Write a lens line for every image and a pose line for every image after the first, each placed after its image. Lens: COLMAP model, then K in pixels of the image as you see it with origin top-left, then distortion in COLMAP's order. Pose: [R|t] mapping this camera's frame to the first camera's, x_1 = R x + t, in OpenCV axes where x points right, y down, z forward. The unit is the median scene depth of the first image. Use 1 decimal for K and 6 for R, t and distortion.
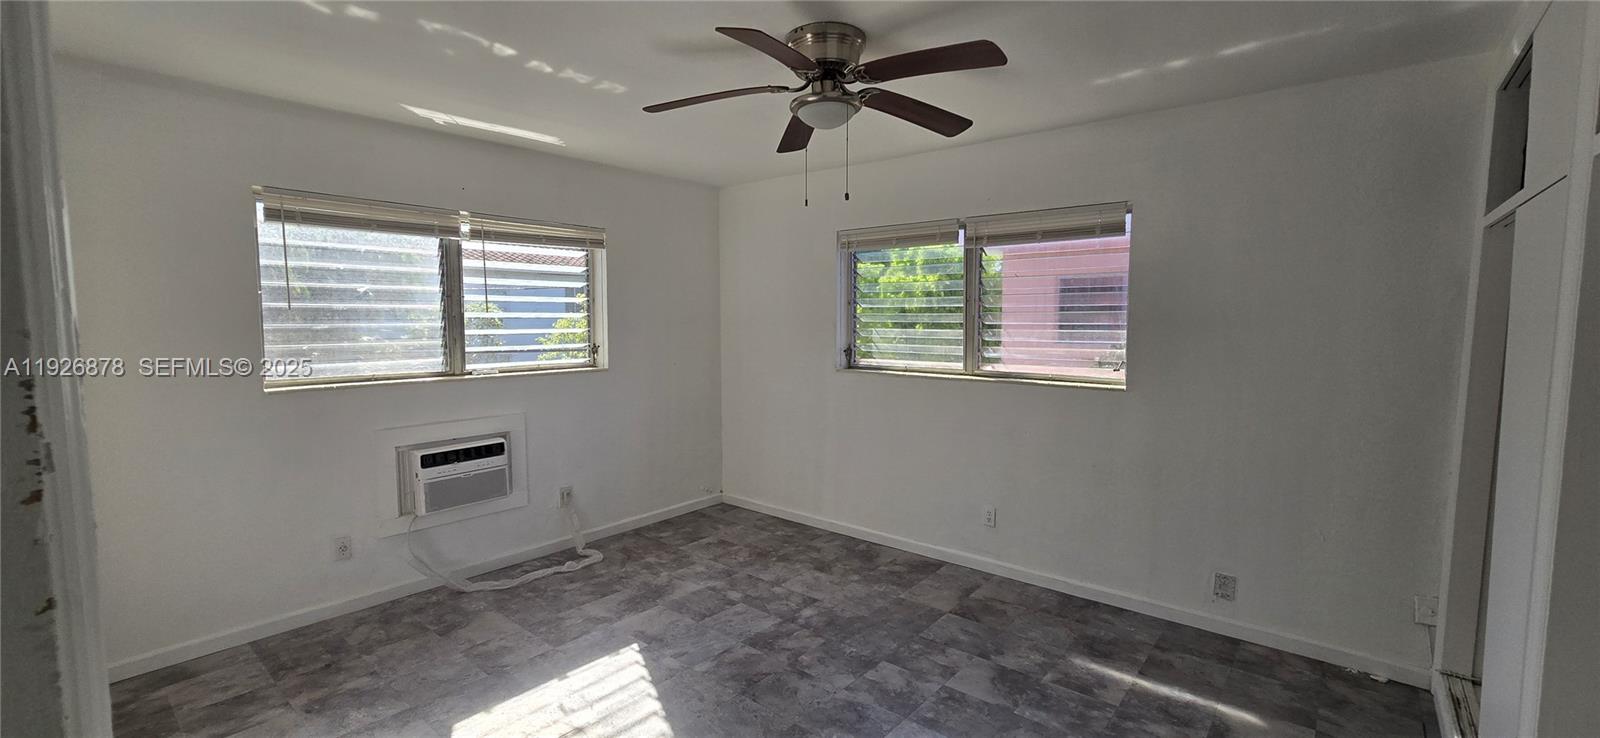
lens RADIAL K [[646.1, 0, 804.1], [0, 646.1, 372.0], [0, 0, 1]] dist [0.000724, 0.000480]
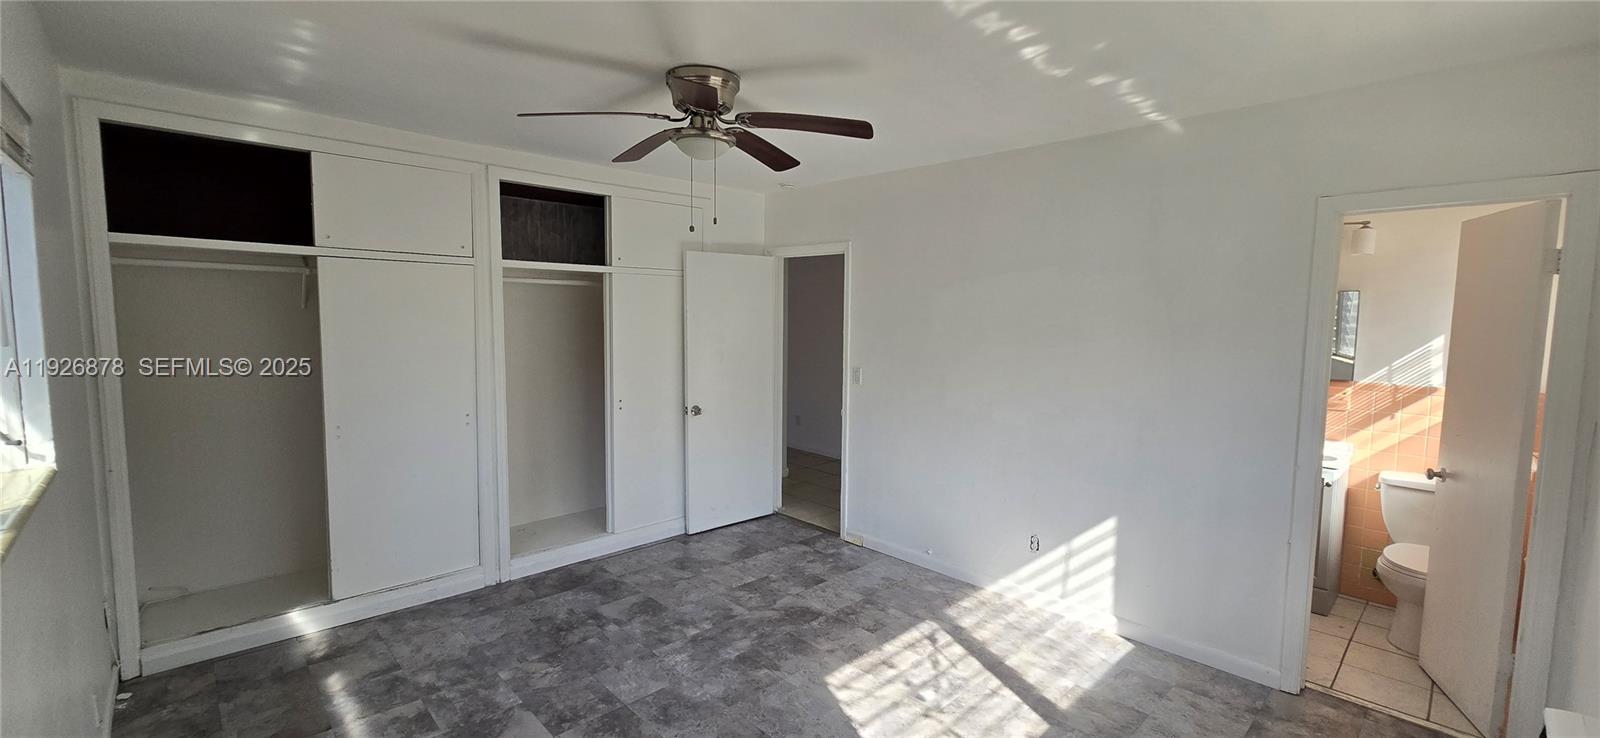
lens RADIAL K [[646.1, 0, 804.1], [0, 646.1, 372.0], [0, 0, 1]] dist [0.000724, 0.000480]
pose [[-0.995301, -0.021676, 0.094367, -0.198779], [-0.005417, 0.985558, 0.169251, -0.167762], [-0.096673, 0.167945, -0.981045, 1.699394]]
